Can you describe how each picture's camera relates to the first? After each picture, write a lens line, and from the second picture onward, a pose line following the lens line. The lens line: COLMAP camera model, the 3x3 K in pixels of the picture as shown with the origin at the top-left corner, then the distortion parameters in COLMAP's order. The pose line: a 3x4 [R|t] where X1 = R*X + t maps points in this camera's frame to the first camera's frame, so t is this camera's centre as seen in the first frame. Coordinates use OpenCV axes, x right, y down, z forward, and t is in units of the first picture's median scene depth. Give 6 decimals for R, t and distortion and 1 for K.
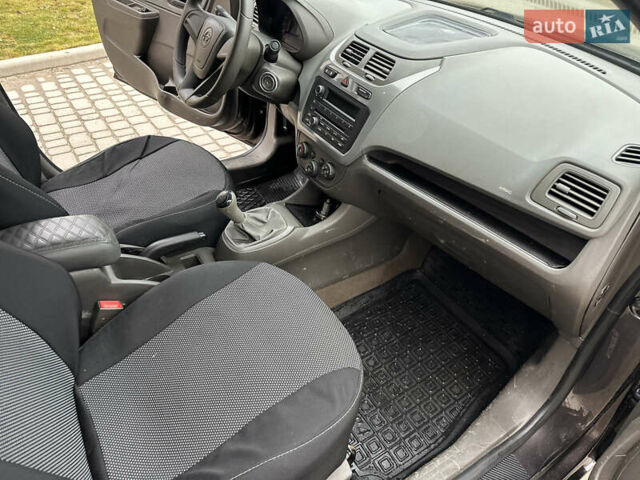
lens RADIAL K [[452.1, 0, 320.9], [0, 452.1, 238.6], [0, 0, 1]] dist [0.022013, -0.024238]
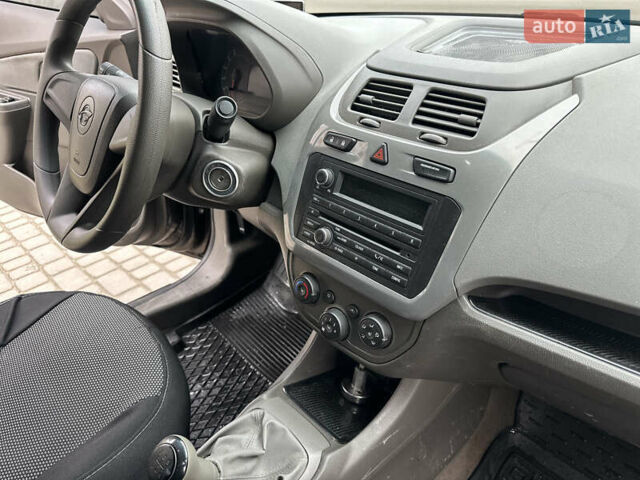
lens RADIAL K [[452.1, 0, 320.9], [0, 452.1, 238.6], [0, 0, 1]] dist [0.022013, -0.024238]
pose [[0.974366, -0.184456, 0.128788, -0.085719], [0.200123, 0.972190, -0.121644, -0.195372], [-0.102768, 0.144299, 0.984183, 0.494994]]
